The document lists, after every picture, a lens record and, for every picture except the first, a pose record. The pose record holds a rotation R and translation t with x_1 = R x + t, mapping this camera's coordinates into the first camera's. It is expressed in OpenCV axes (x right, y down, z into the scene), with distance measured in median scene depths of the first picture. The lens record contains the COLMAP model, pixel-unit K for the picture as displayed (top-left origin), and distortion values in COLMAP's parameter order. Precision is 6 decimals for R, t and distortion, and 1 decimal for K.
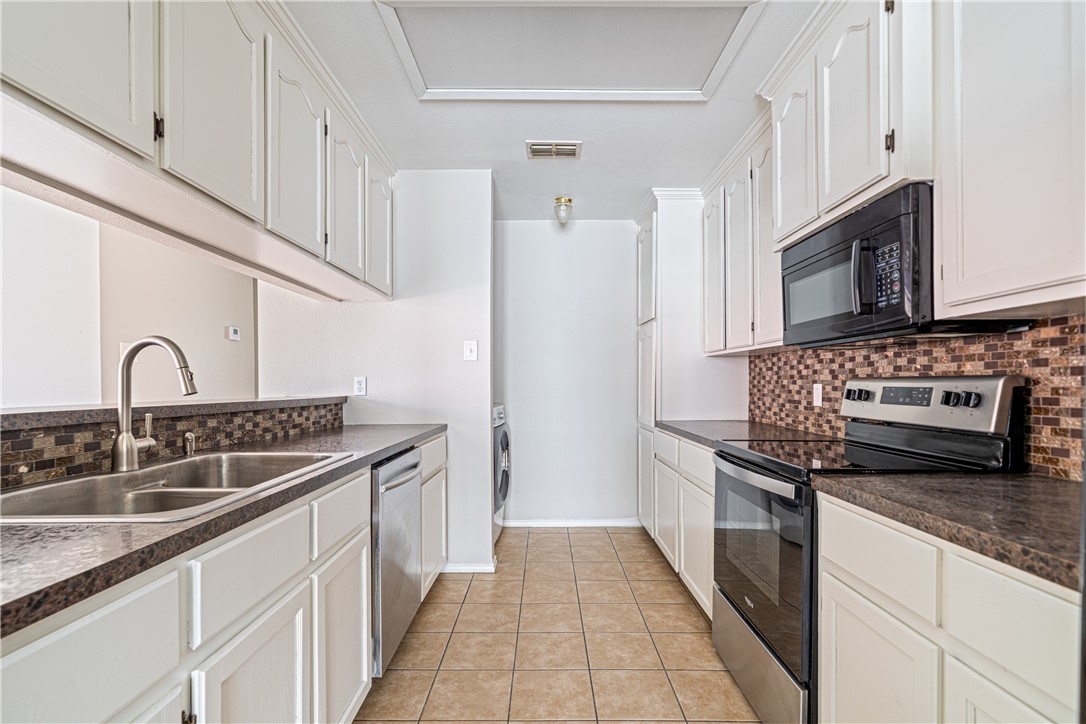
lens RADIAL K [[497.6, 0, 547.4], [0, 497.6, 383.0], [0, 0, 1]] dist [-0.003391, 0.000133]
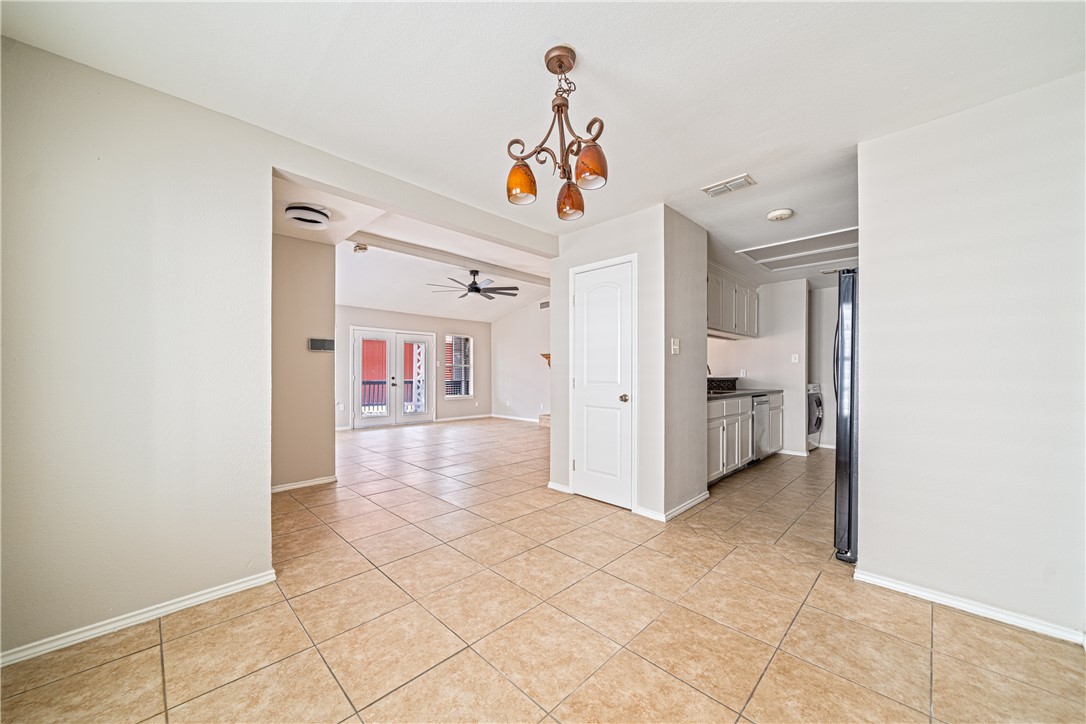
lens RADIAL K [[396.3, 0, 543.1], [0, 396.3, 371.6], [0, 0, 1]] dist [0.000544, -0.000313]
pose [[0.710470, 0.004067, -0.703715, 0.419578], [-0.007007, 0.999975, -0.001295, 0.008740], [0.703692, 0.005852, 0.710481, -1.515573]]
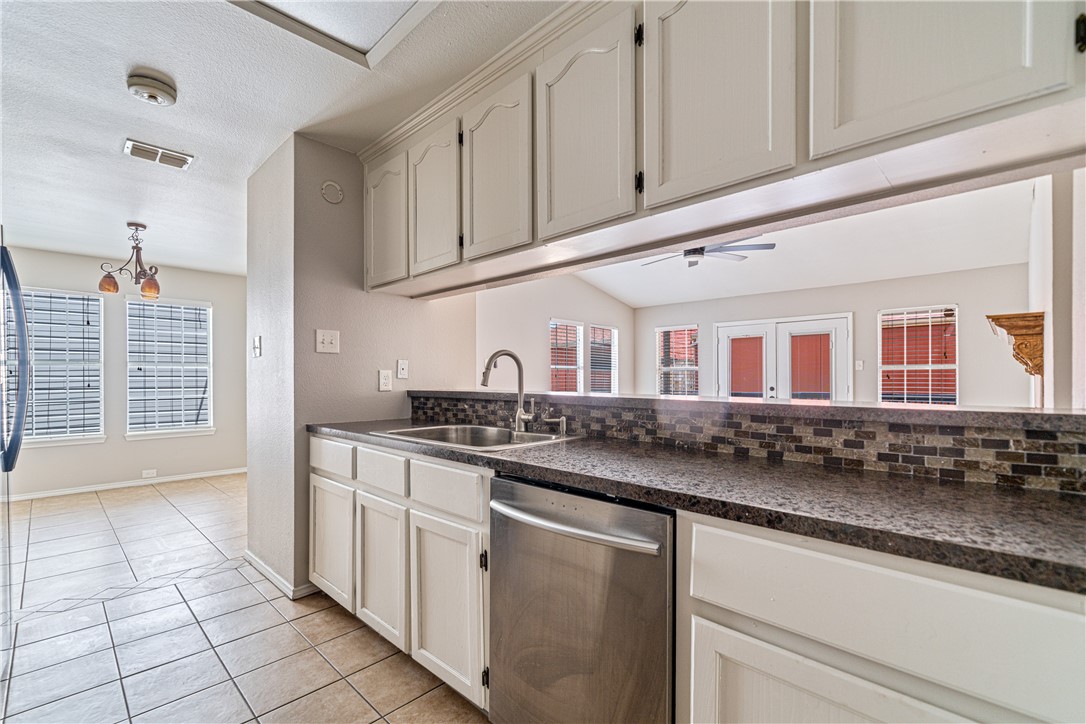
lens RADIAL K [[497.6, 0, 540.1], [0, 497.6, 388.0], [0, 0, 1]] dist [-0.003391, 0.000133]
pose [[-0.712614, 0.015859, -0.701377, 0.163635], [0.001932, 0.999785, 0.020644, -0.001338], [0.701553, 0.013356, -0.712492, 1.337813]]
